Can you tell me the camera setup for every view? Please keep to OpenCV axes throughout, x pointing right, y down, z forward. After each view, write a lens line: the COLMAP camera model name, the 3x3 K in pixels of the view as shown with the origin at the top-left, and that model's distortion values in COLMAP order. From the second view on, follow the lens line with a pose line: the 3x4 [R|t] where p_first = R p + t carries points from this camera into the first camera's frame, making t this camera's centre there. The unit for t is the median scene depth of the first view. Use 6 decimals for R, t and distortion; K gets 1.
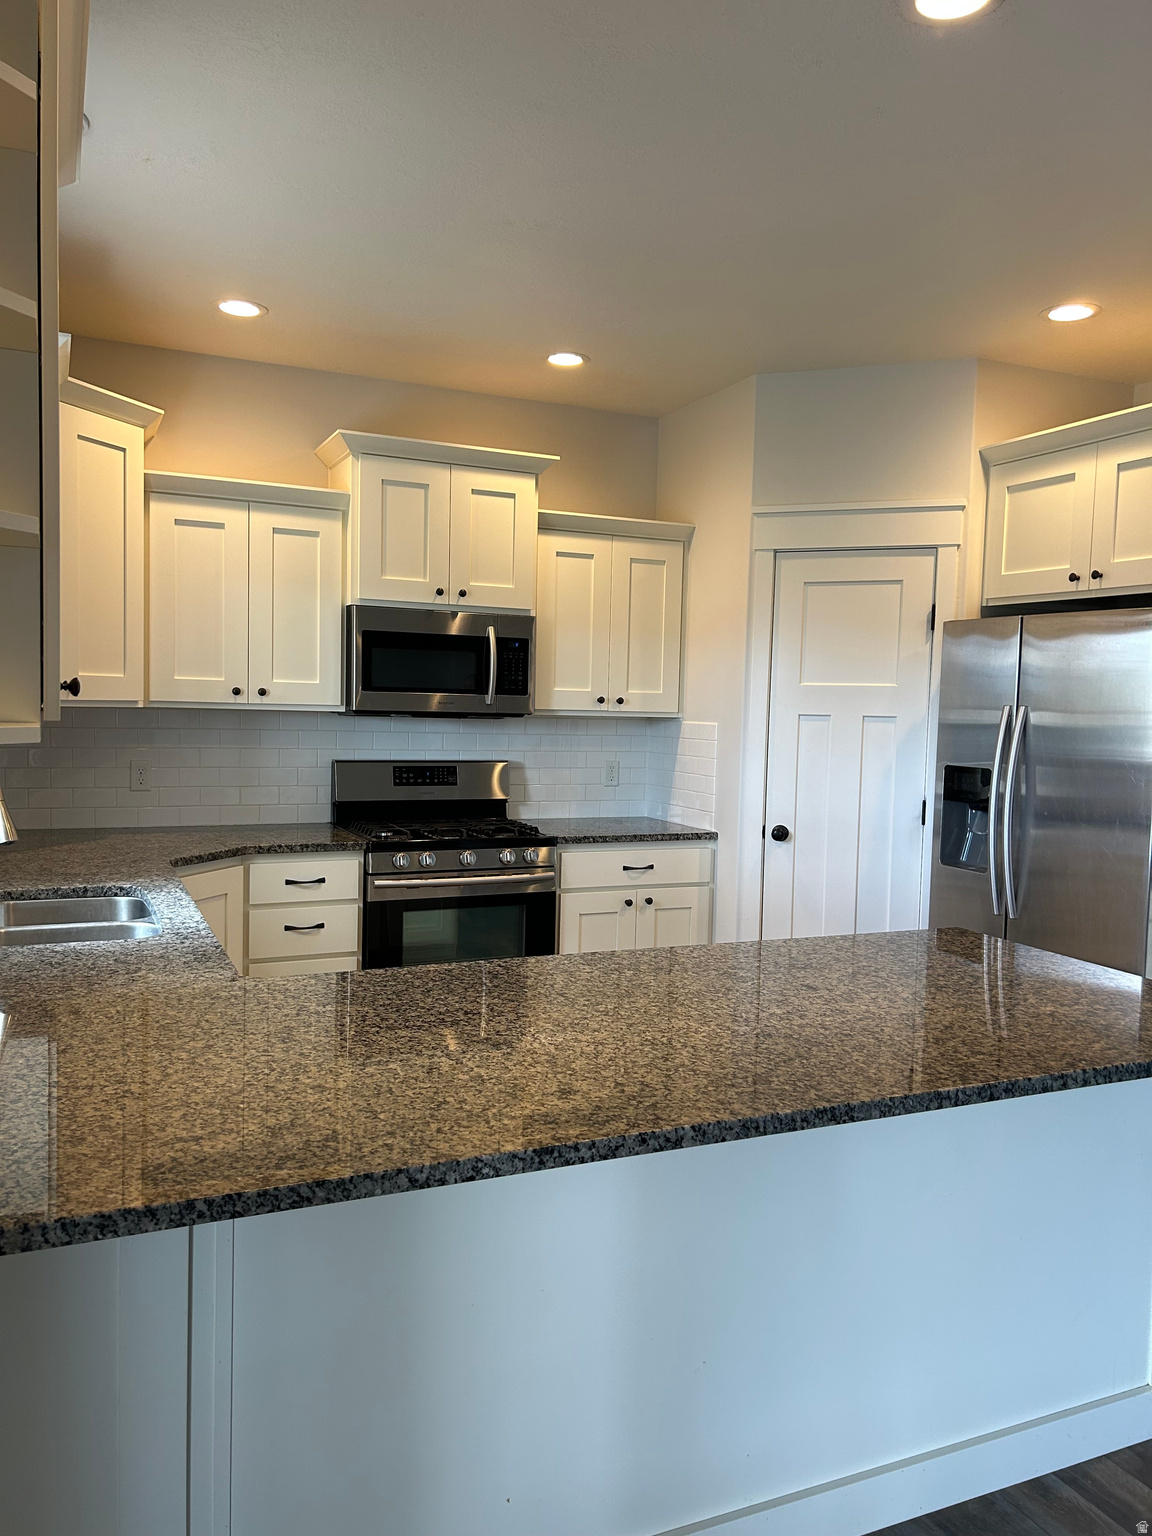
lens RADIAL K [[1142.0, 0, 576.0], [0, 1142.0, 768.0], [0, 0, 1]] dist [0.029739, 0.000571]
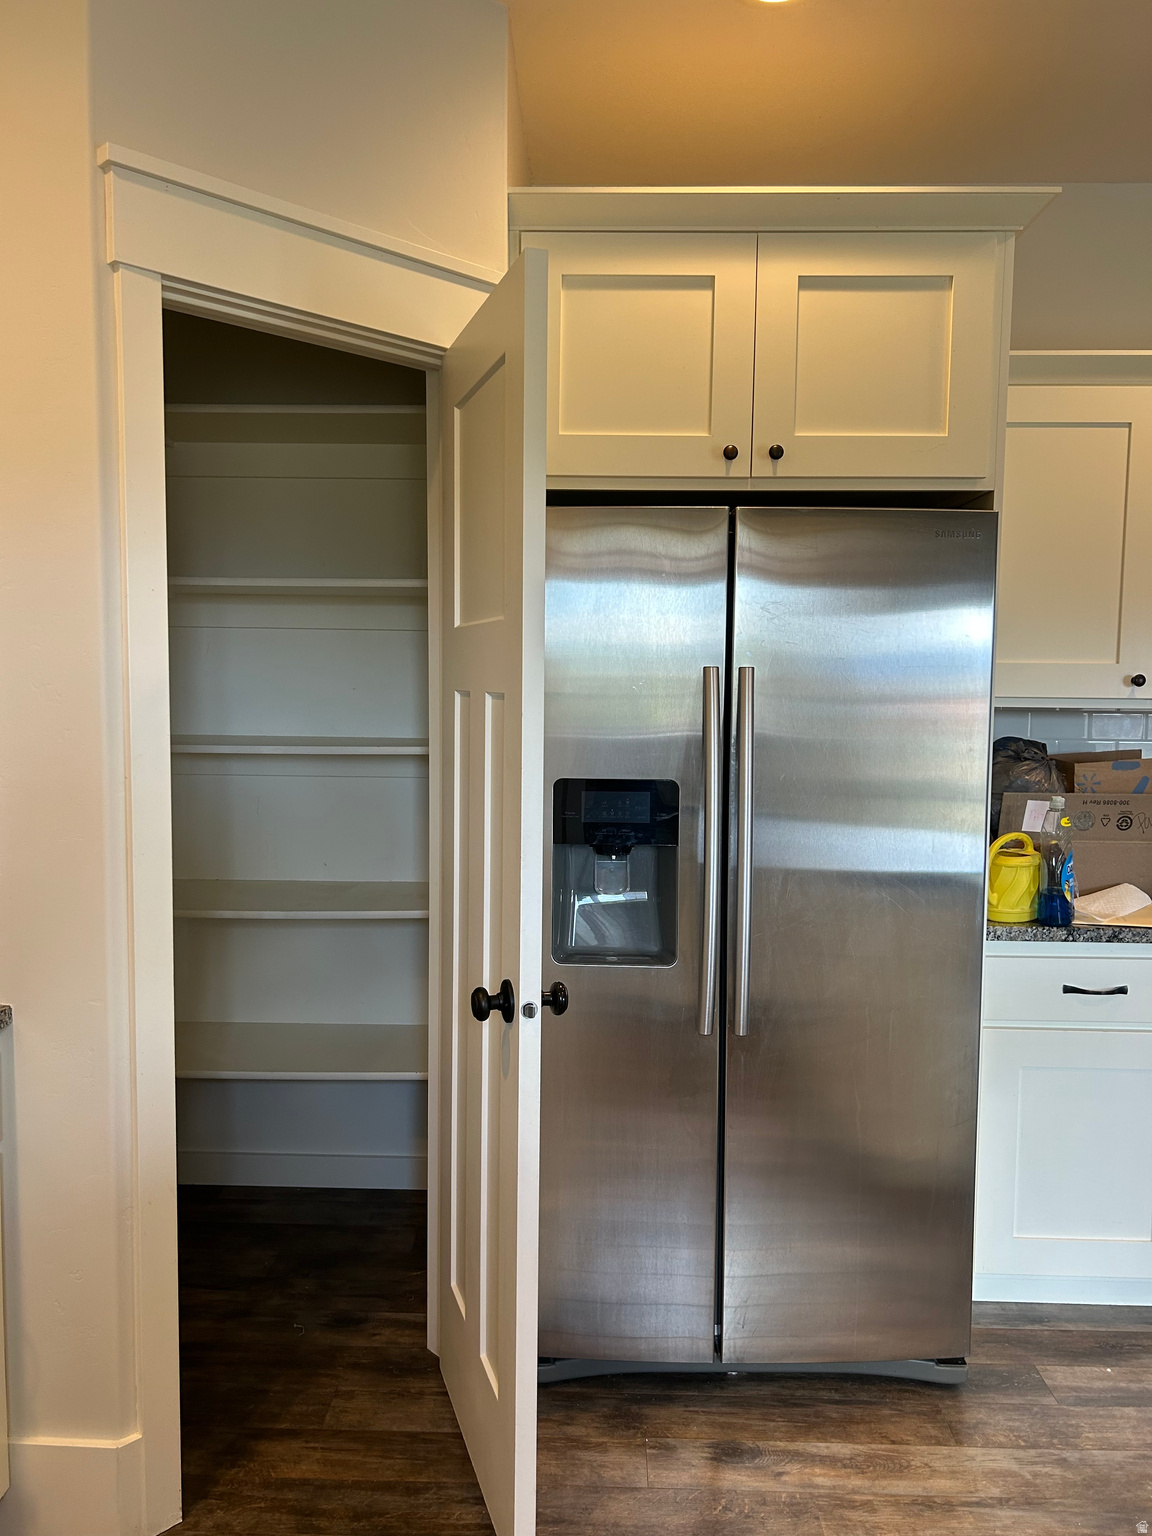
lens RADIAL K [[1142.0, 0, 576.0], [0, 1142.0, 768.0], [0, 0, 1]] dist [0.029739, 0.000571]
pose [[0.436647, -0.091650, 0.894952, -0.102295], [0.056433, 0.995628, 0.074426, -0.031917], [-0.897861, 0.018007, 0.439911, 0.520936]]
